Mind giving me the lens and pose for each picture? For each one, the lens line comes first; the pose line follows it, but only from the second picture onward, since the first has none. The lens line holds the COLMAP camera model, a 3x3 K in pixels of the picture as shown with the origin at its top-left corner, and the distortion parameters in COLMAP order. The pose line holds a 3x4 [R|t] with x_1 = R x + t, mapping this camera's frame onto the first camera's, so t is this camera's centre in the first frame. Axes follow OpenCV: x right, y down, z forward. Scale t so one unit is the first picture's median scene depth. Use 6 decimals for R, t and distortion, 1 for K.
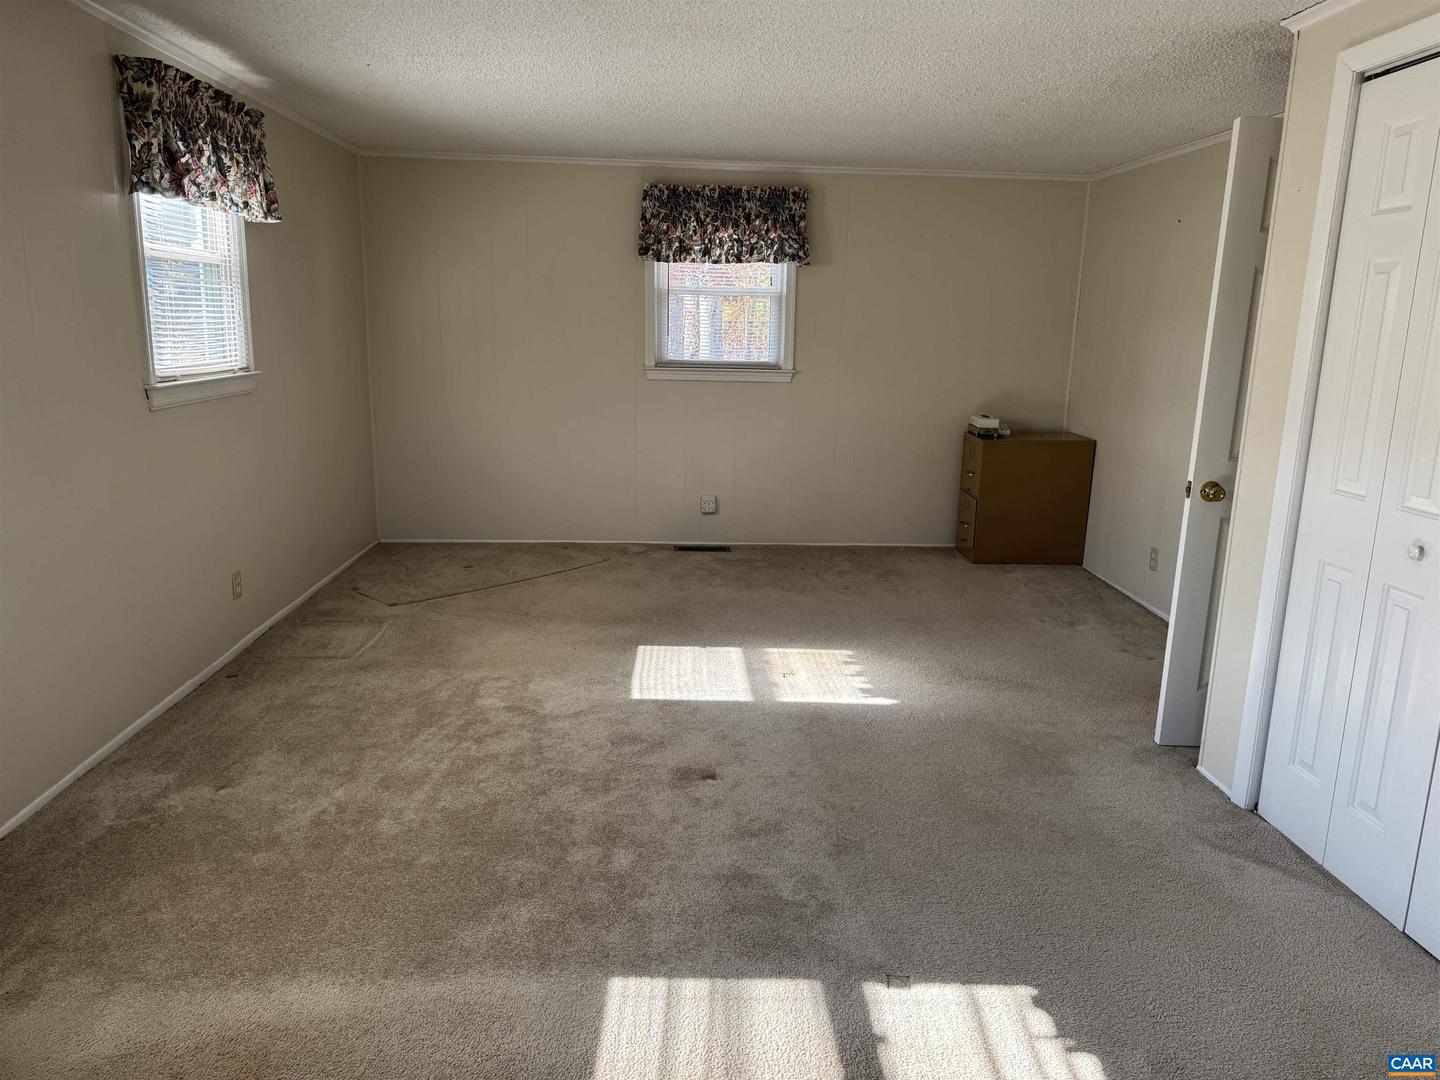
lens RADIAL K [[1012.8, 0, 723.9], [0, 1012.8, 539.3], [0, 0, 1]] dist [0.047810, -0.056859]
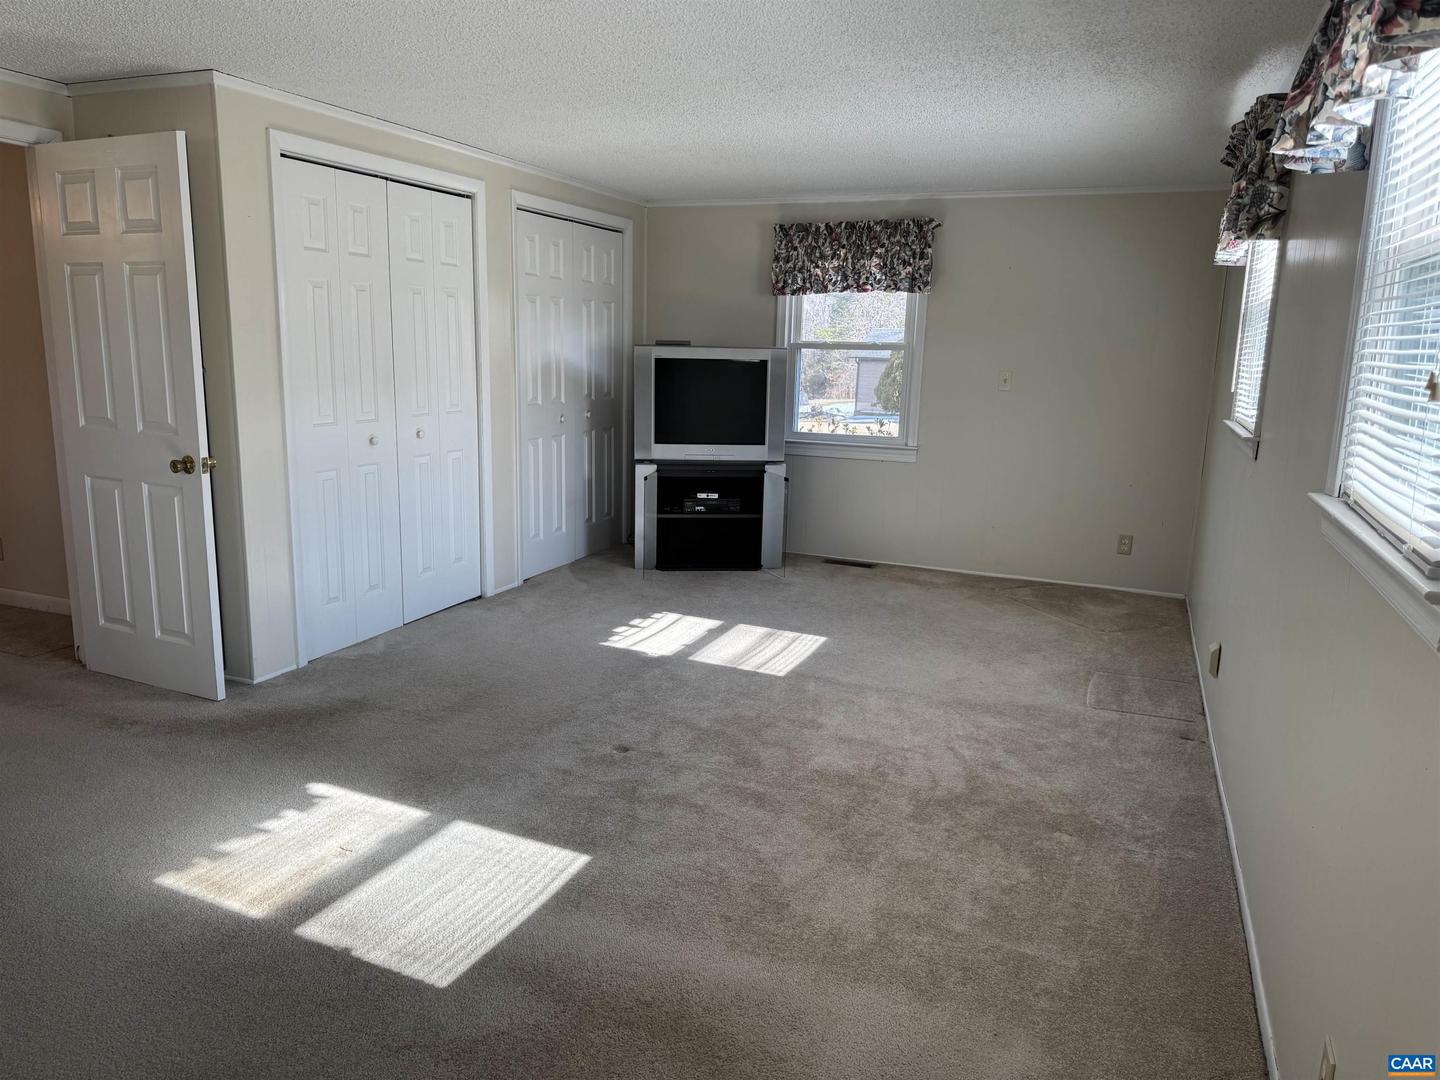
lens RADIAL K [[1012.8, 0, 721.9], [0, 1012.8, 542.5], [0, 0, 1]] dist [0.047810, -0.056859]
pose [[-0.904428, -0.137180, 0.403970, -0.434209], [0.032624, 0.921883, 0.386093, -0.325604], [-0.425377, 0.362373, -0.829301, 1.468745]]
